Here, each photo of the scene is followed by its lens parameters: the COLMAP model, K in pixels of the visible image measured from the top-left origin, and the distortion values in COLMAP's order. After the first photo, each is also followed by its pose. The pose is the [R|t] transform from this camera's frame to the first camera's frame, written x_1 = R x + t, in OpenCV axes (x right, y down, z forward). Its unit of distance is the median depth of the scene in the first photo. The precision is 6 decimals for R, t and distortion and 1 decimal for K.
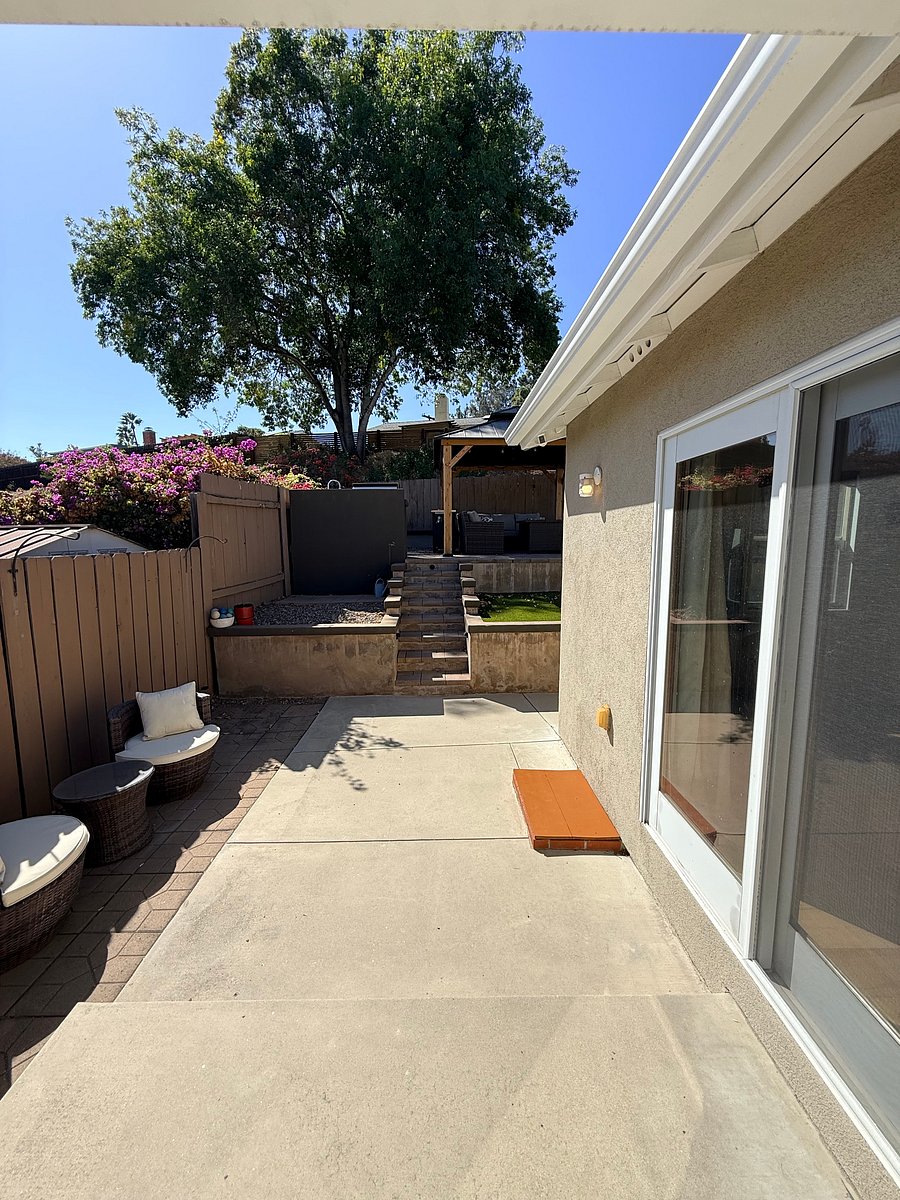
lens RADIAL K [[476.6, 0, 449.0], [0, 476.6, 595.8], [0, 0, 1]] dist [-0.000041, -0.000089]
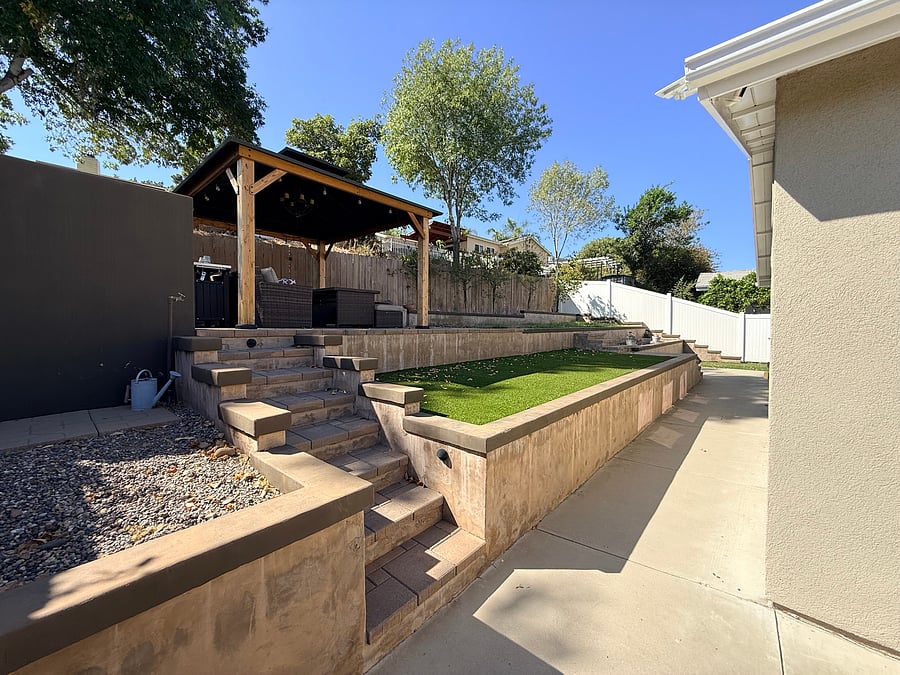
lens RADIAL K [[357.5, 0, 447.3], [0, 357.5, 337.2], [0, 0, 1]] dist [-0.000041, -0.000089]
pose [[0.687386, -0.014474, 0.726148, -0.175250], [0.079654, 0.995273, -0.055565, -0.022348], [-0.721911, 0.096035, 0.685289, 0.485306]]
